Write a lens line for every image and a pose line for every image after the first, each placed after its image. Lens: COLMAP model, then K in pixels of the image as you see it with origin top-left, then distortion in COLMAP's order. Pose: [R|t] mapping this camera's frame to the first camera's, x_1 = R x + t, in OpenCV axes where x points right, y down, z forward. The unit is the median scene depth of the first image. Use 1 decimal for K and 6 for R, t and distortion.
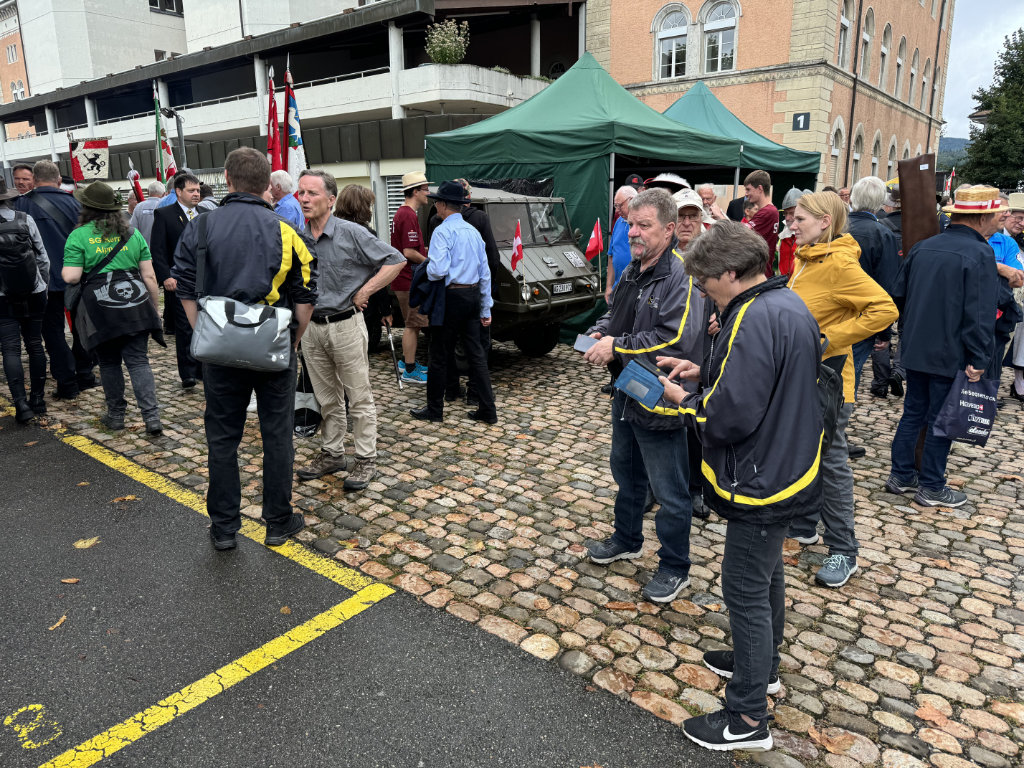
lens RADIAL K [[706.4, 0, 512.0], [0, 706.4, 384.0], [0, 0, 1]] dist [-0.030053, -0.001798]
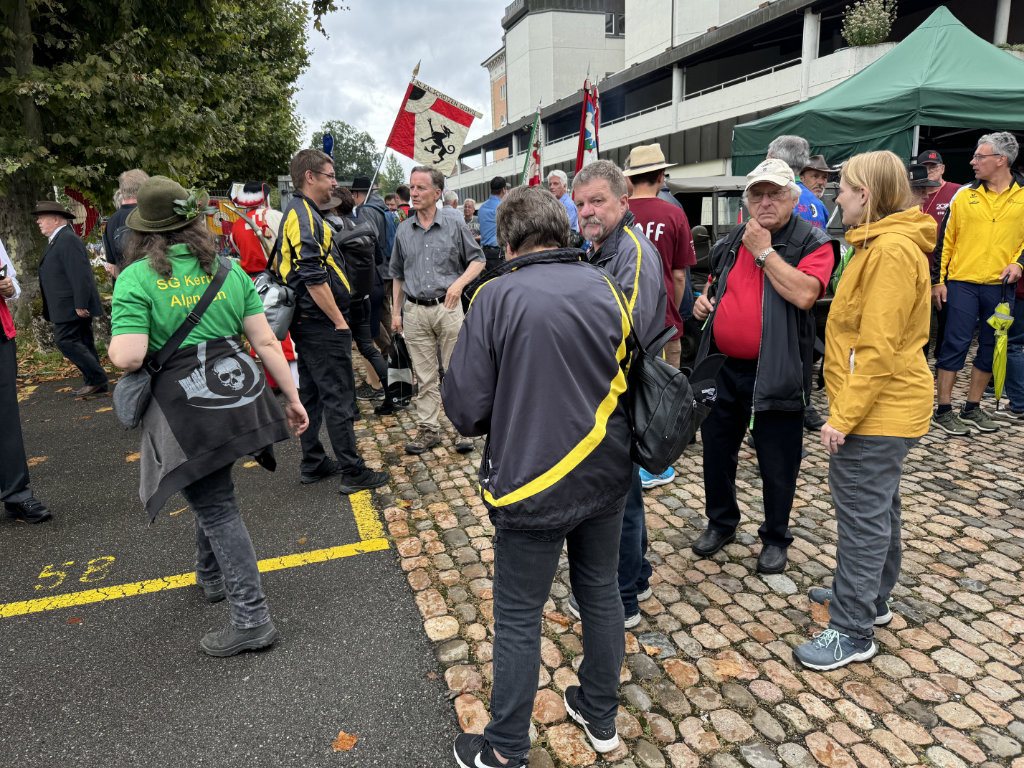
lens RADIAL K [[708.9, 0, 512.0], [0, 708.9, 384.0], [0, 0, 1]] dist [-0.018198, -0.005096]
pose [[0.828972, 0.095750, -0.551032, 0.303385], [-0.100729, 0.994686, 0.021304, -0.000144], [0.550144, 0.037844, 0.834212, 0.097019]]
